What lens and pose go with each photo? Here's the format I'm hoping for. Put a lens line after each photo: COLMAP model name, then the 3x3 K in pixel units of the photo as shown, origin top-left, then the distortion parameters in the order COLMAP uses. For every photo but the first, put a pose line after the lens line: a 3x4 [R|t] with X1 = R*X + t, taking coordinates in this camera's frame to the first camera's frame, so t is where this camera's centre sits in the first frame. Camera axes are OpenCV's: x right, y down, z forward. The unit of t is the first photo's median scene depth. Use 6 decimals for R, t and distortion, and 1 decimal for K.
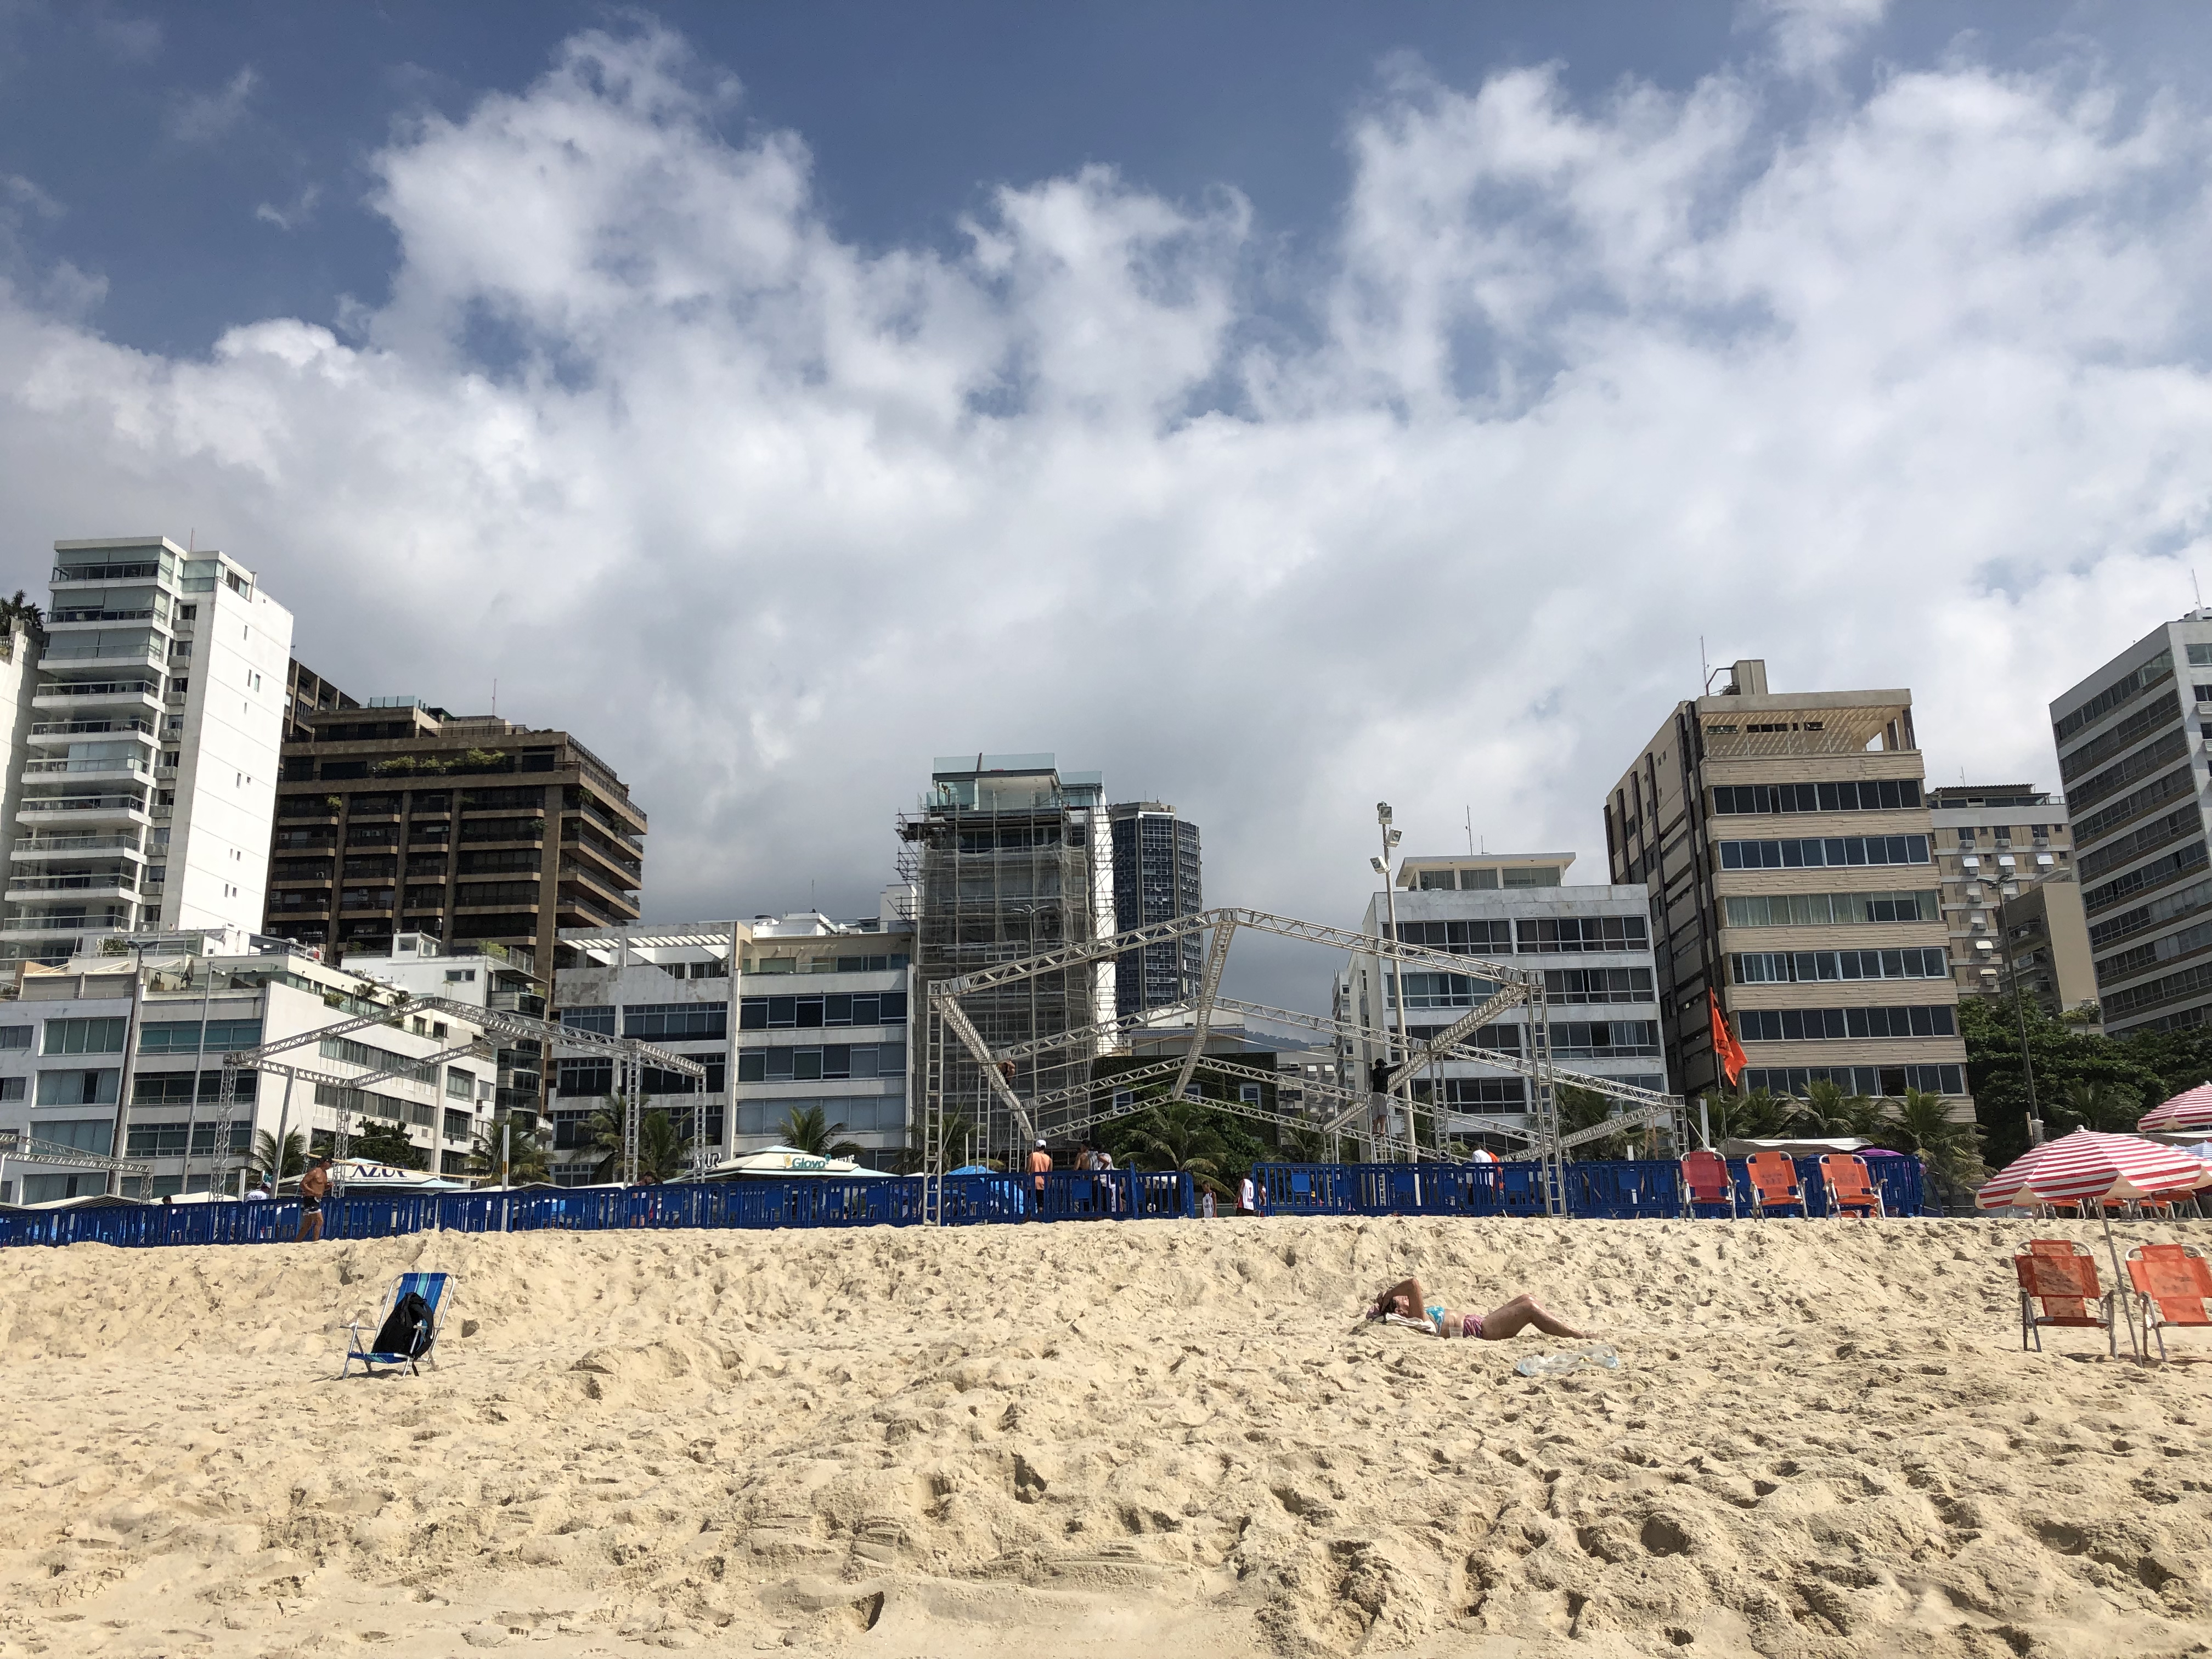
lens RADIAL K [[1814.3, 0, 1084.5], [0, 1814.3, 799.8], [0, 0, 1]] dist [0.026816, 0.010568]
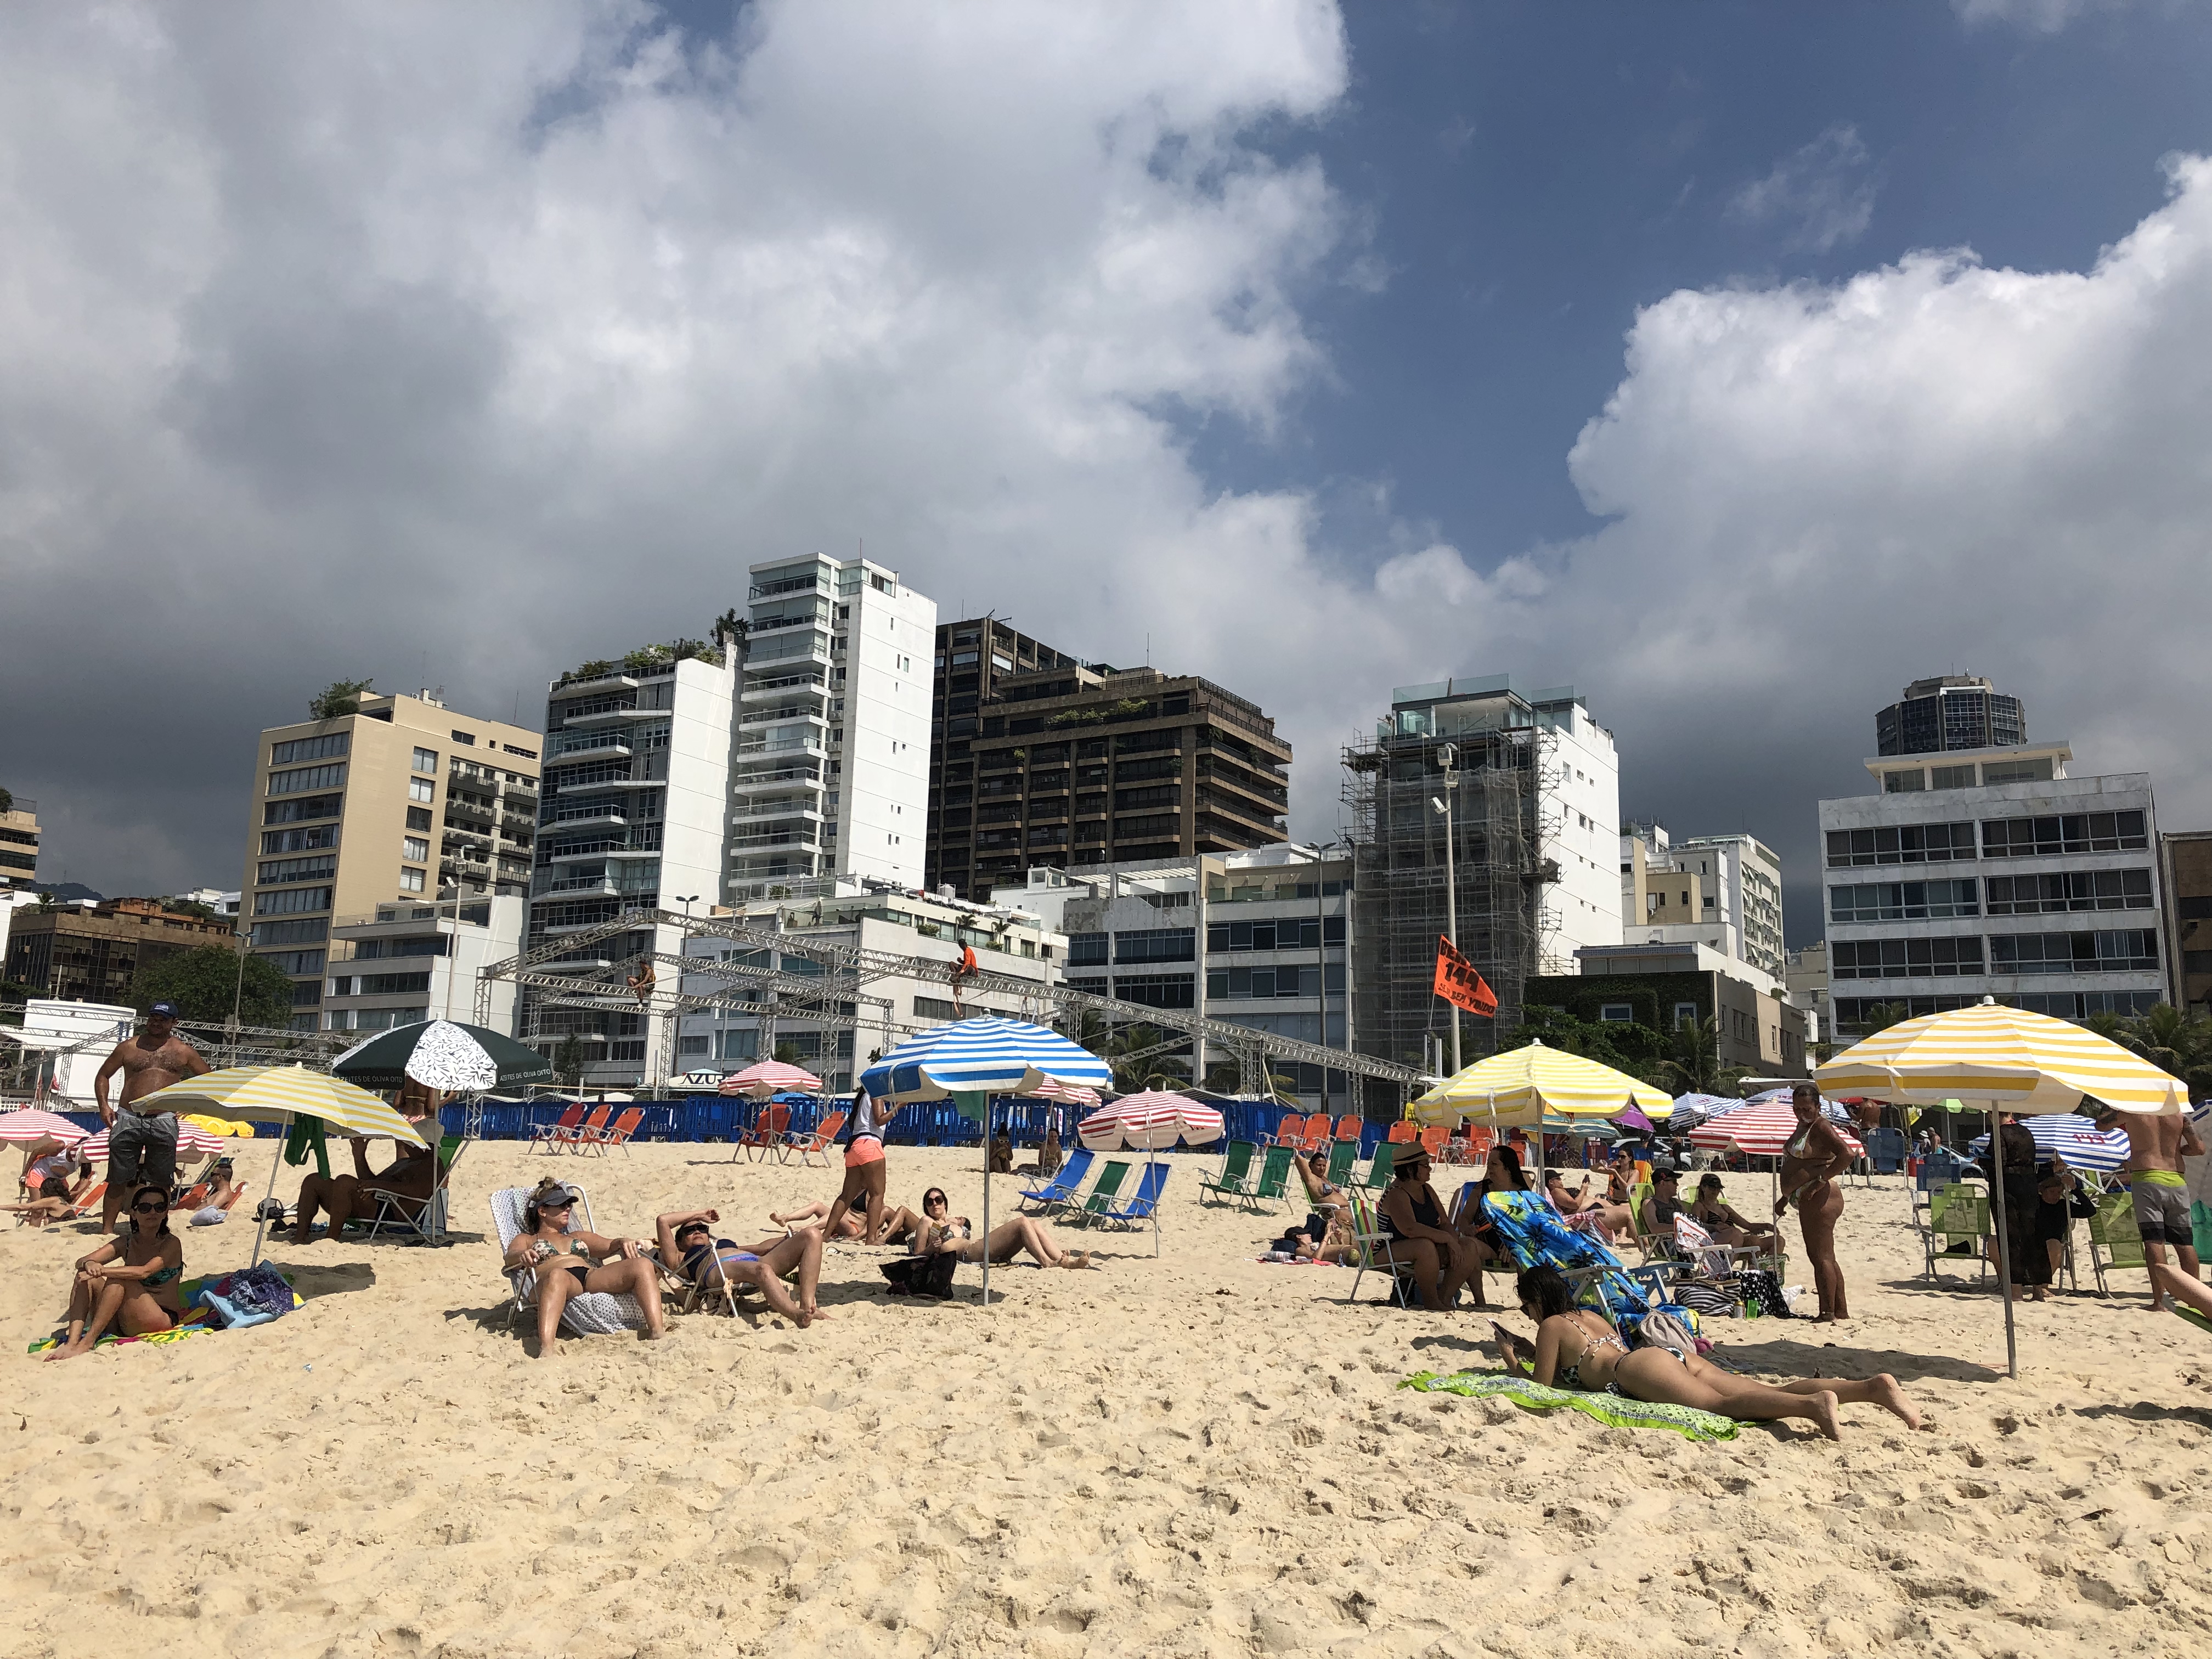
lens RADIAL K [[1794.8, 0, 1106.0], [0, 1794.8, 829.5], [0, 0, 1]] dist [0.130022, -0.239054]
pose [[0.890477, -0.045634, -0.452734, 0.203561], [0.077405, 0.995649, 0.051887, -0.007978], [0.448397, -0.081248, 0.890134, 0.000552]]
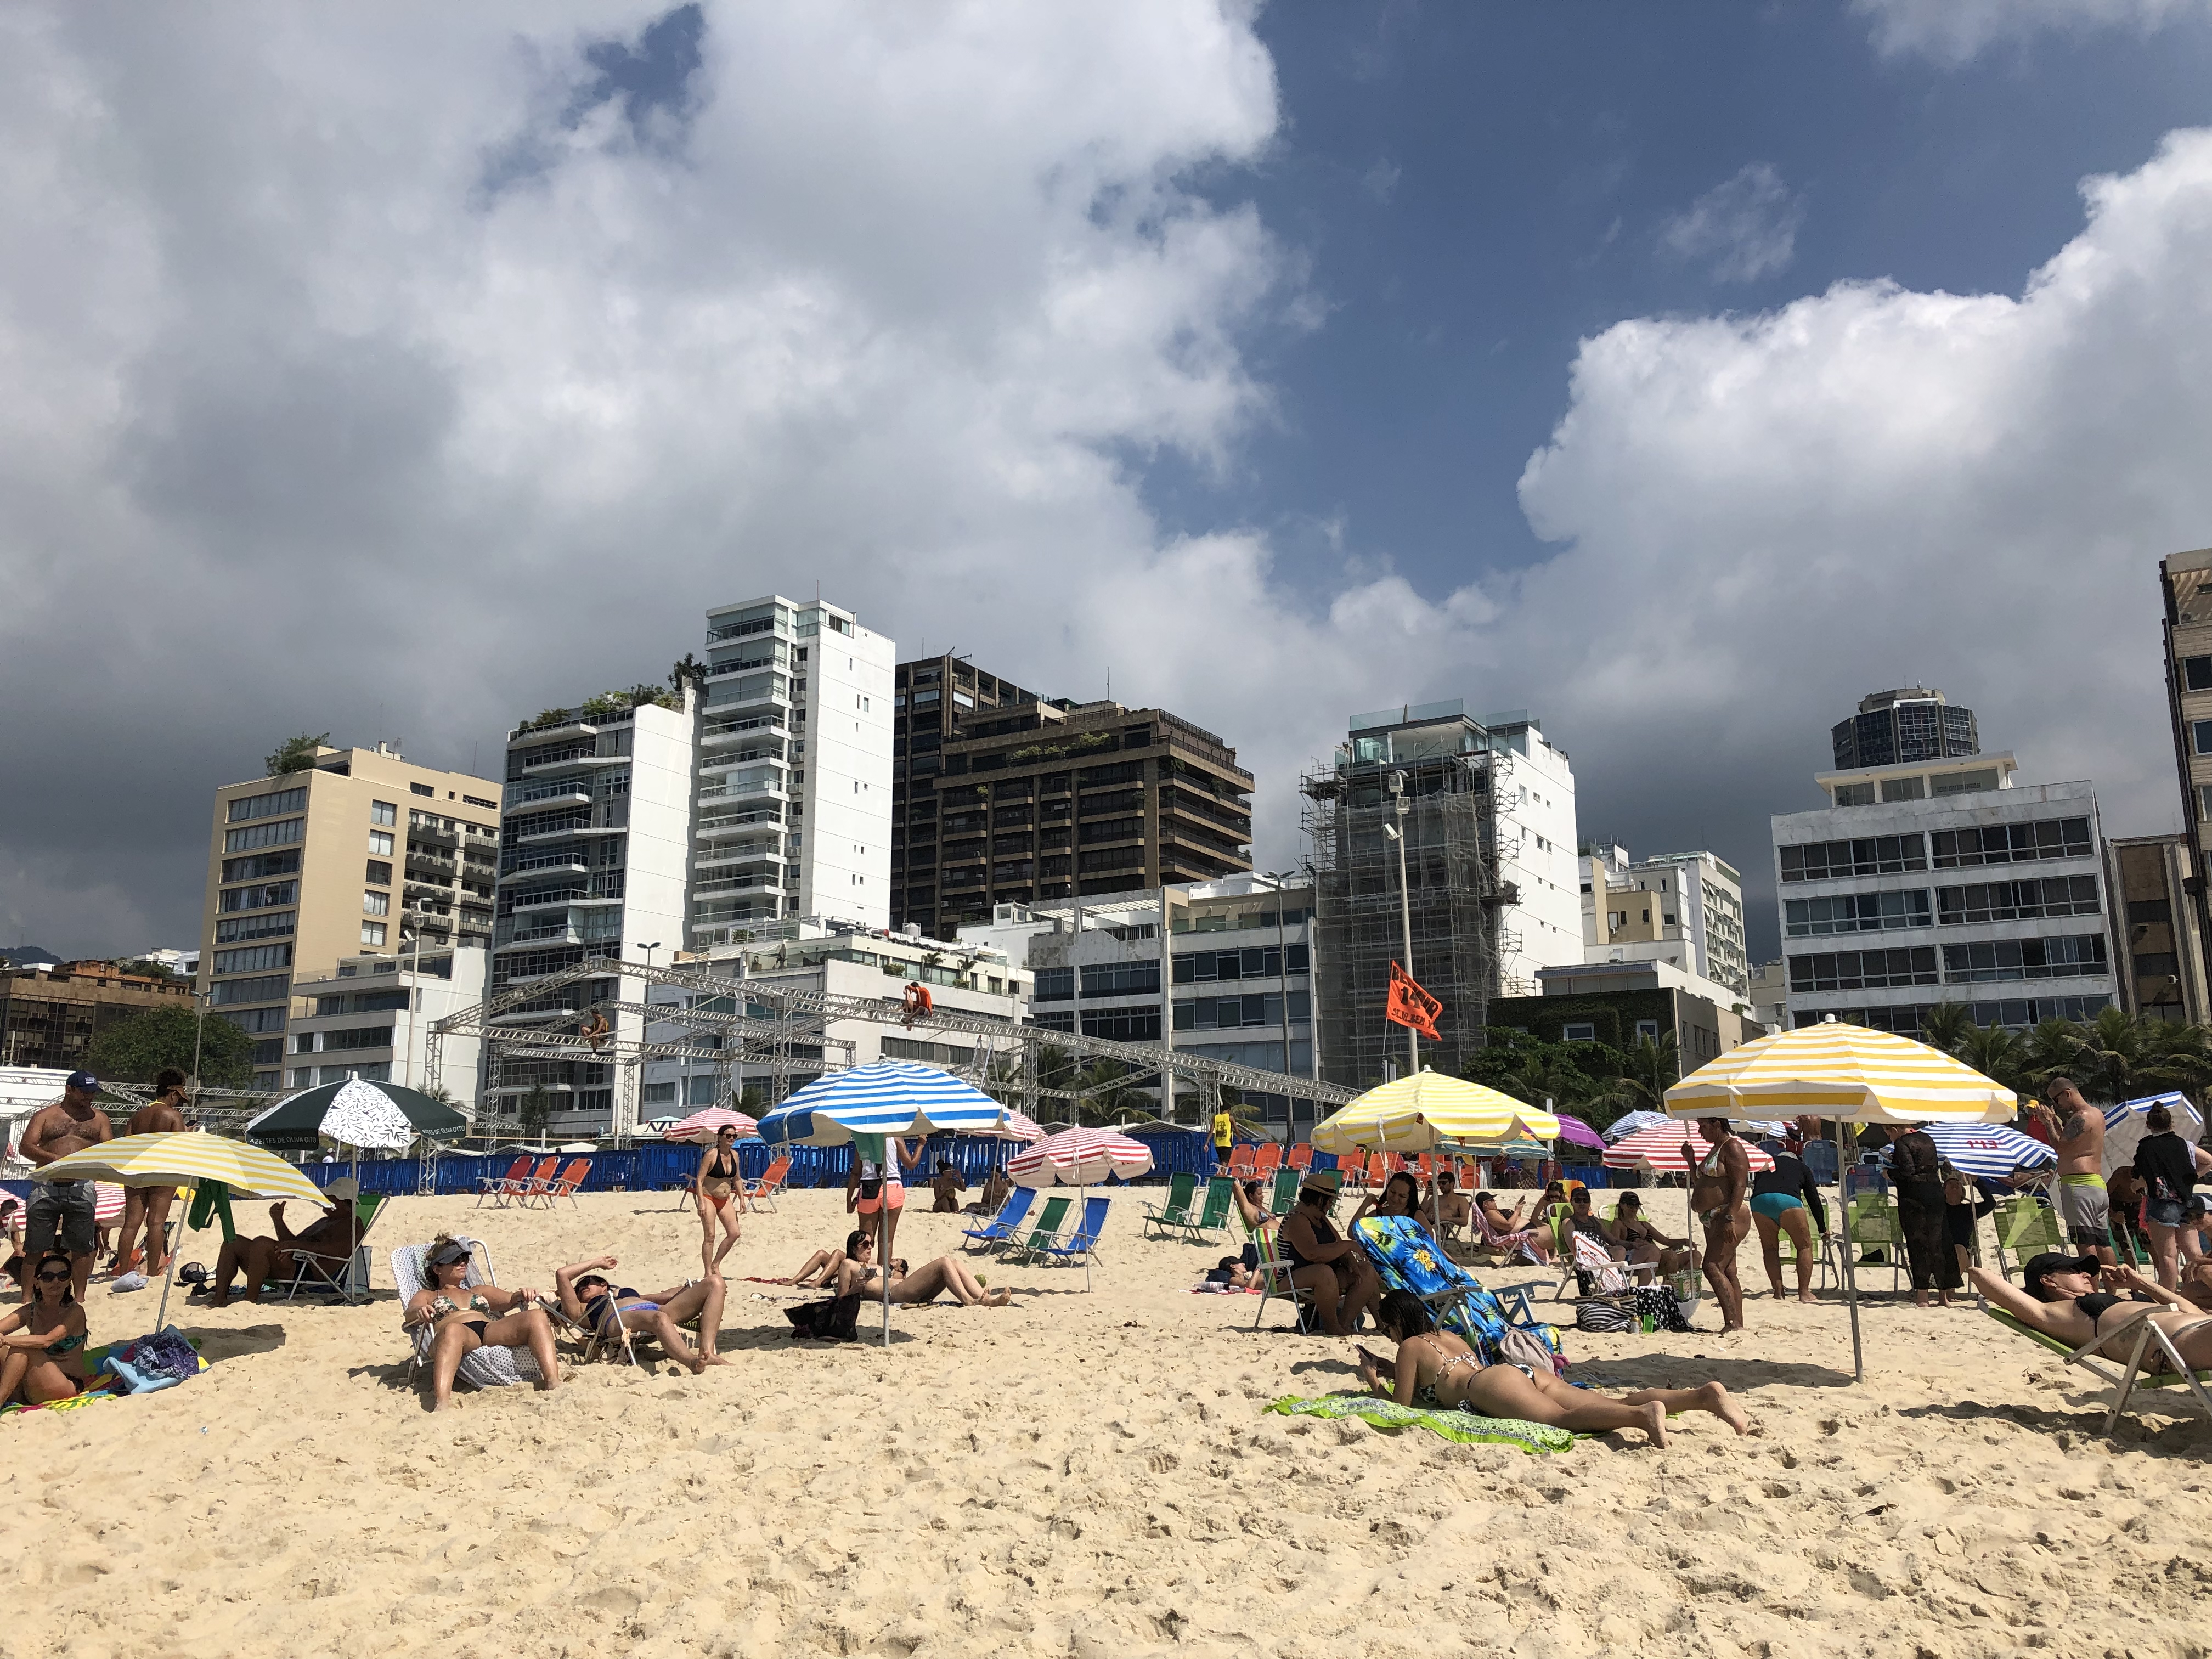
lens RADIAL K [[1794.8, 0, 1106.0], [0, 1794.8, 829.5], [0, 0, 1]] dist [0.130022, -0.239054]
pose [[0.896327, -0.078481, -0.436393, 0.207887], [0.104128, 0.993944, 0.035121, -0.008113], [0.430993, -0.076920, 0.899071, 0.000640]]
